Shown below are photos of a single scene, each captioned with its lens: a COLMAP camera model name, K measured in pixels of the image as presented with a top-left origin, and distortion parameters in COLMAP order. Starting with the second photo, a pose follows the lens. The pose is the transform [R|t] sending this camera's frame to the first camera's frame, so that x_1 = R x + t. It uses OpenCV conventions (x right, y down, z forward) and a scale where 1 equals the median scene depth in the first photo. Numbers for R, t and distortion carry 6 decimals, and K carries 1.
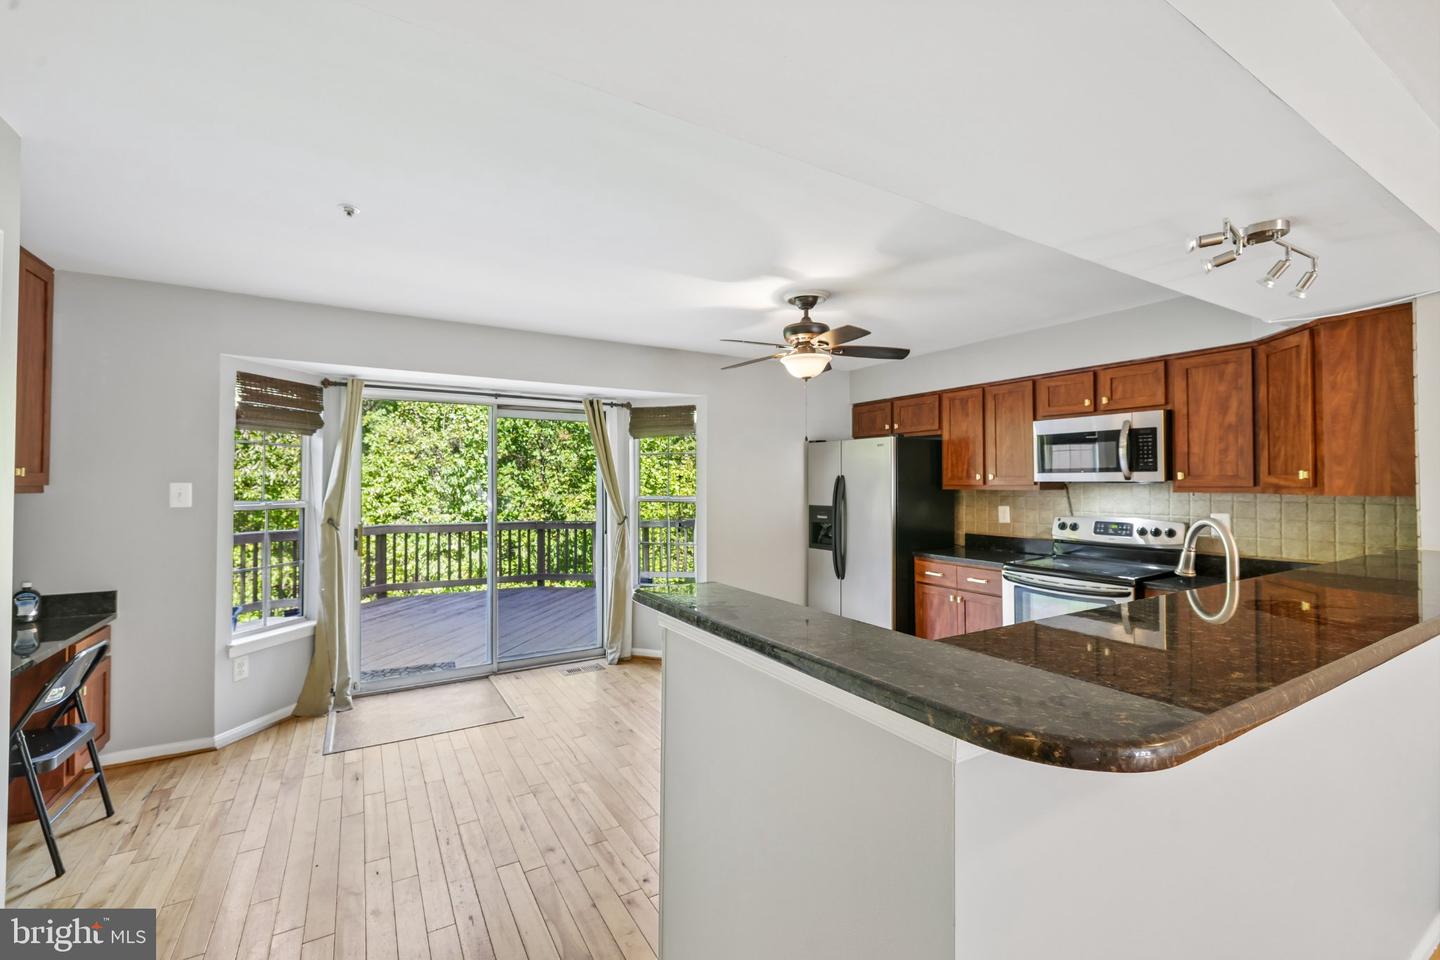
lens RADIAL K [[598.0, 0, 712.2], [0, 598.0, 475.0], [0, 0, 1]] dist [-0.000220, 0.000081]
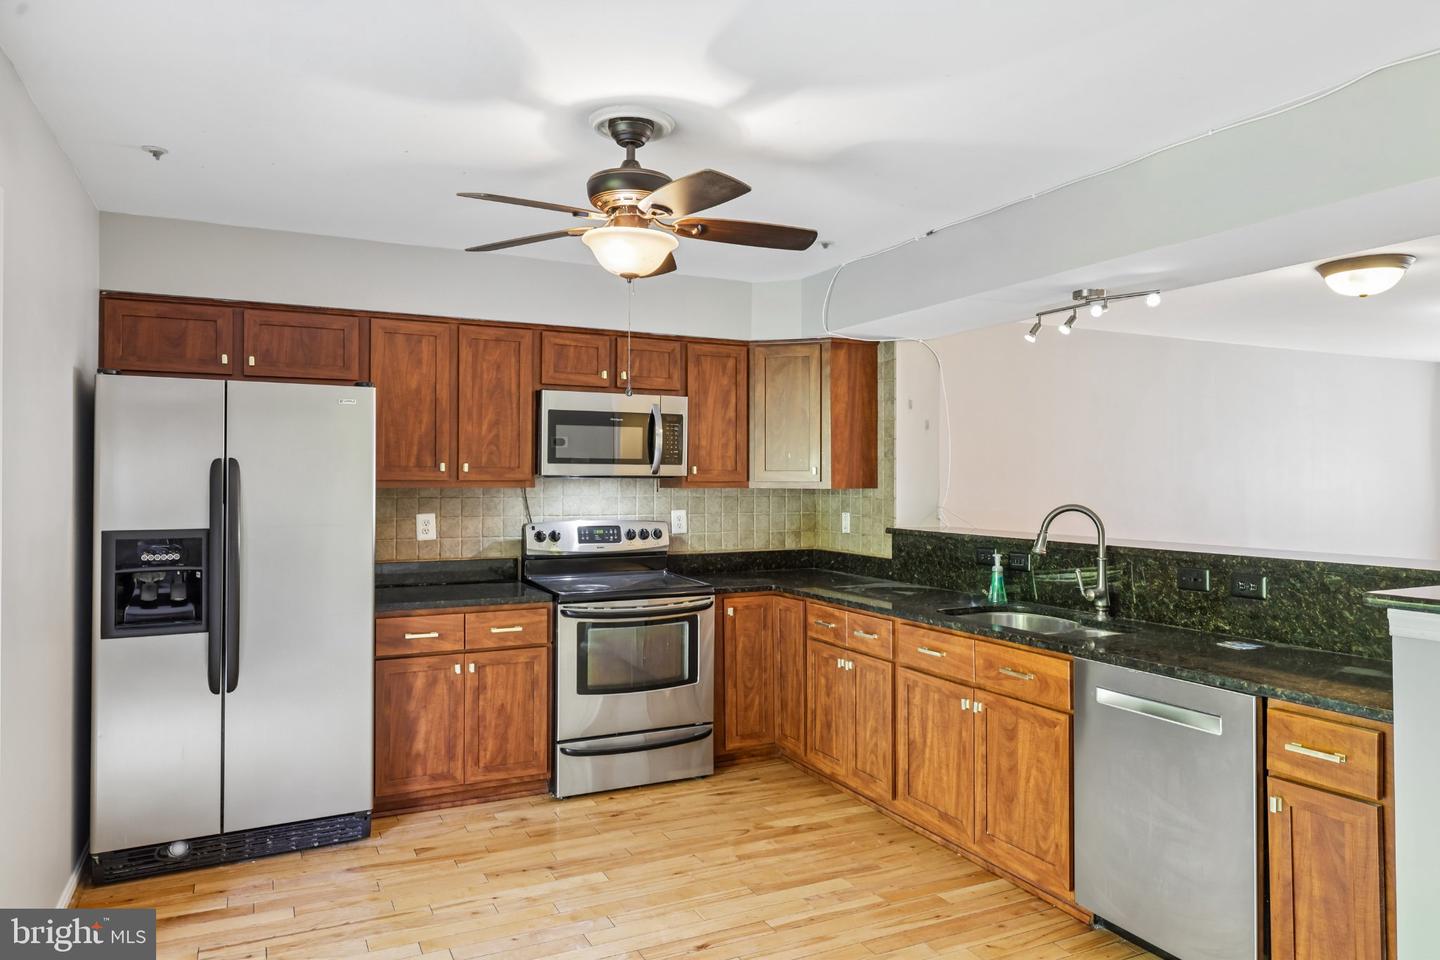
lens RADIAL K [[935.5, 0, 714.1], [0, 935.5, 473.9], [0, 0, 1]] dist [-0.000010, 0.001645]
pose [[0.081631, 0.007220, 0.996636, -0.493541], [-0.015533, 0.999862, -0.005971, 0.011678], [-0.996542, -0.014994, 0.081732, 0.642774]]
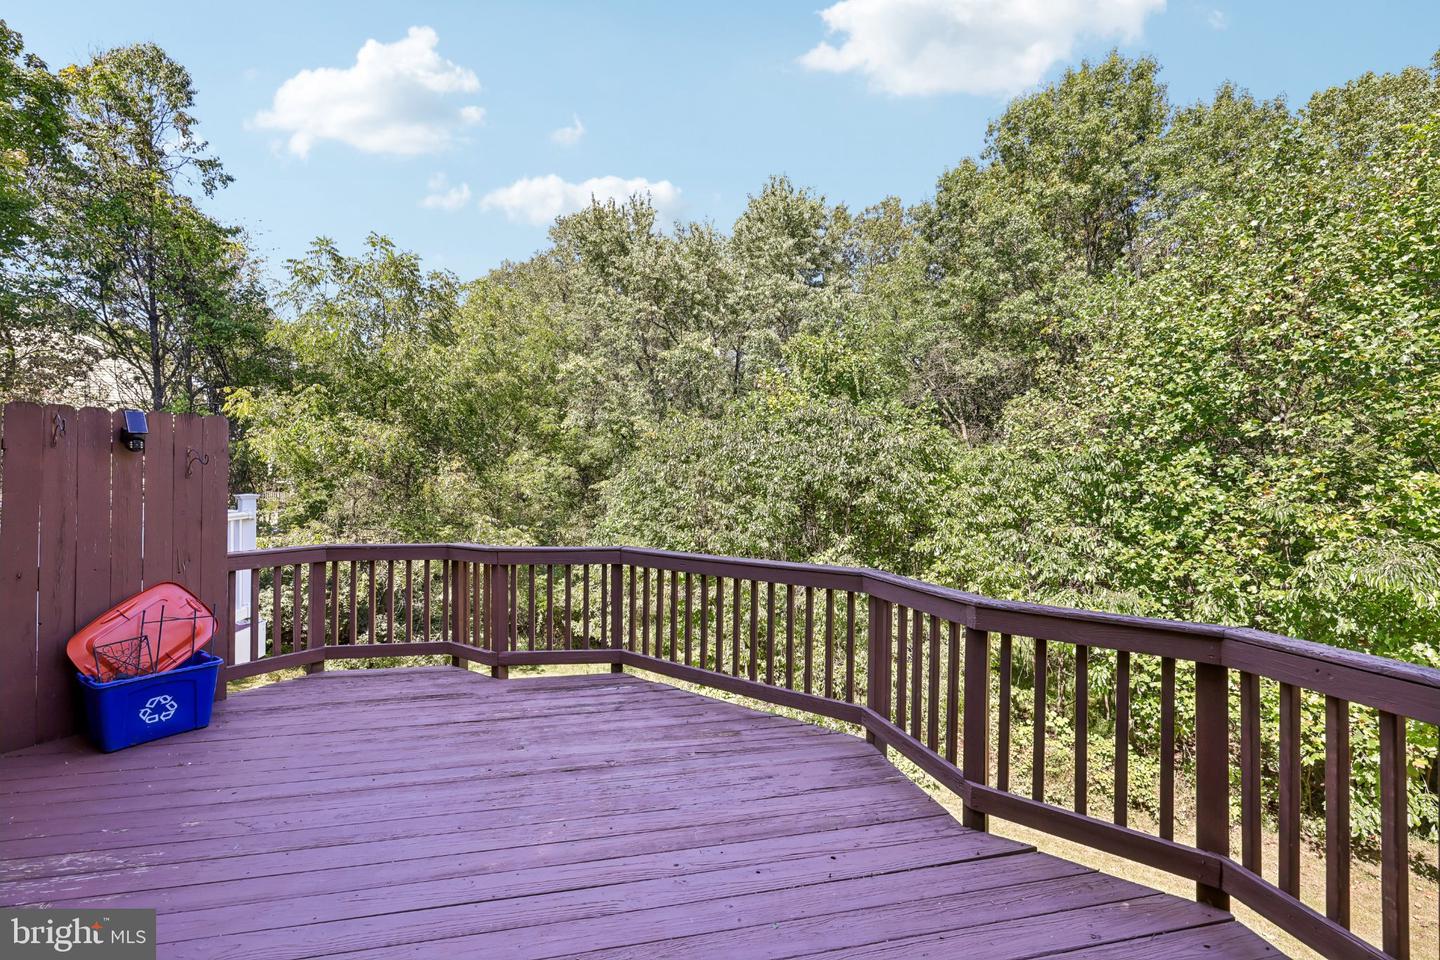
lens RADIAL K [[603.1, 0, 712.4], [0, 603.1, 475.1], [0, 0, 1]] dist [0.000171, 0.000187]
pose [[0.404330, -0.010747, -0.914550, 0.057501], [0.011852, 0.999909, -0.006510, 0.028350], [0.914536, -0.008207, 0.404421, 1.477520]]
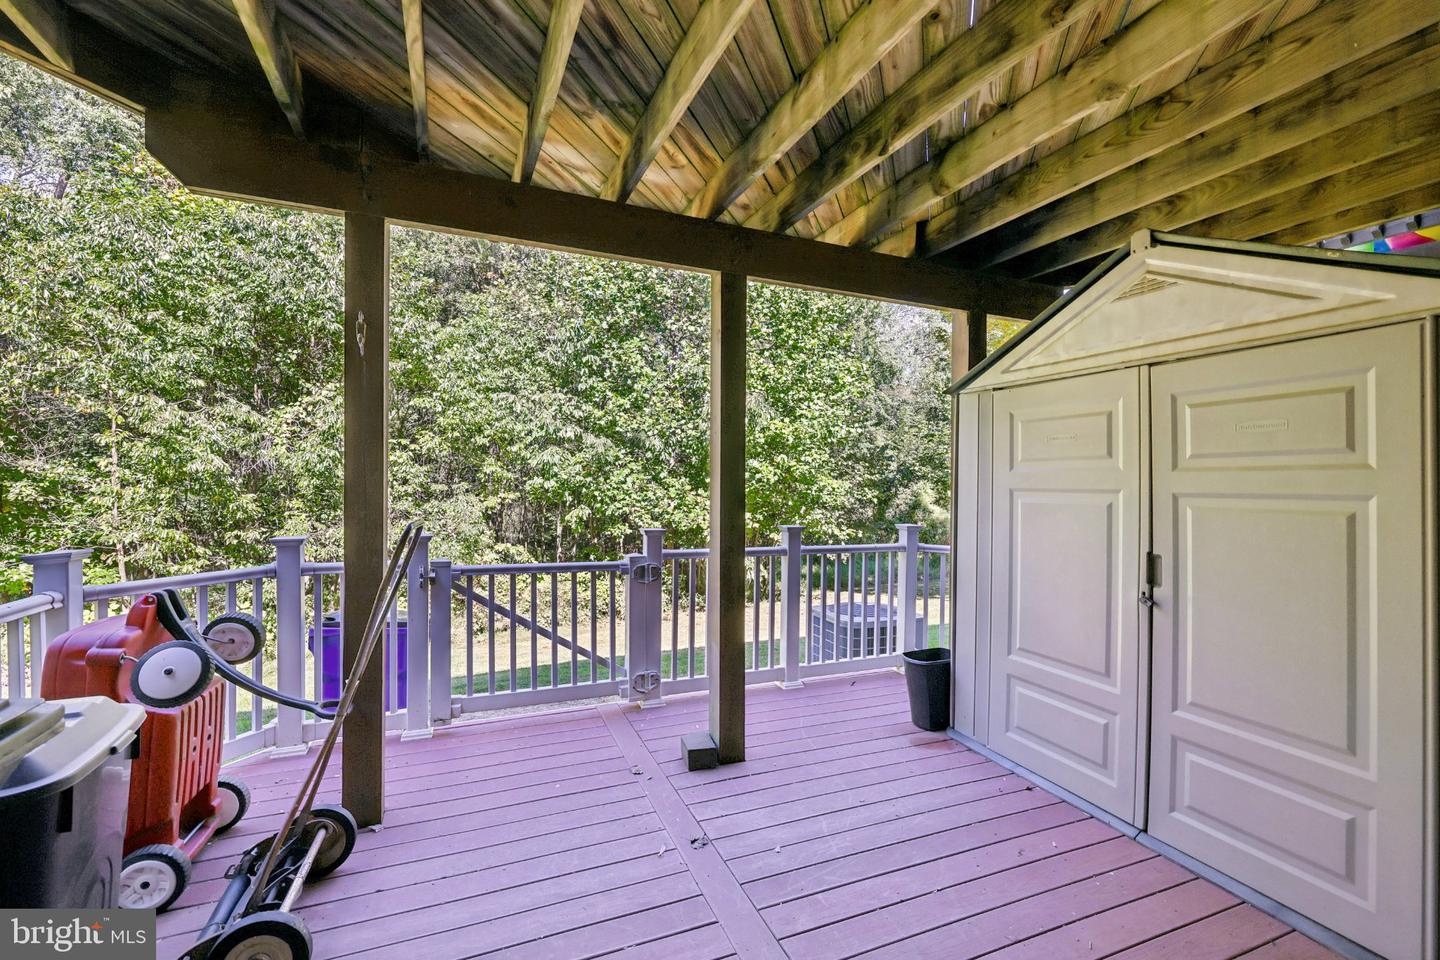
lens RADIAL K [[618.3, 0, 714.2], [0, 618.3, 483.0], [0, 0, 1]] dist [-0.002430, 0.000253]
pose [[0.990145, 0.018865, -0.138771, -0.579207], [-0.016175, 0.999659, 0.020490, 0.693311], [0.139110, -0.018043, 0.990113, 1.017414]]
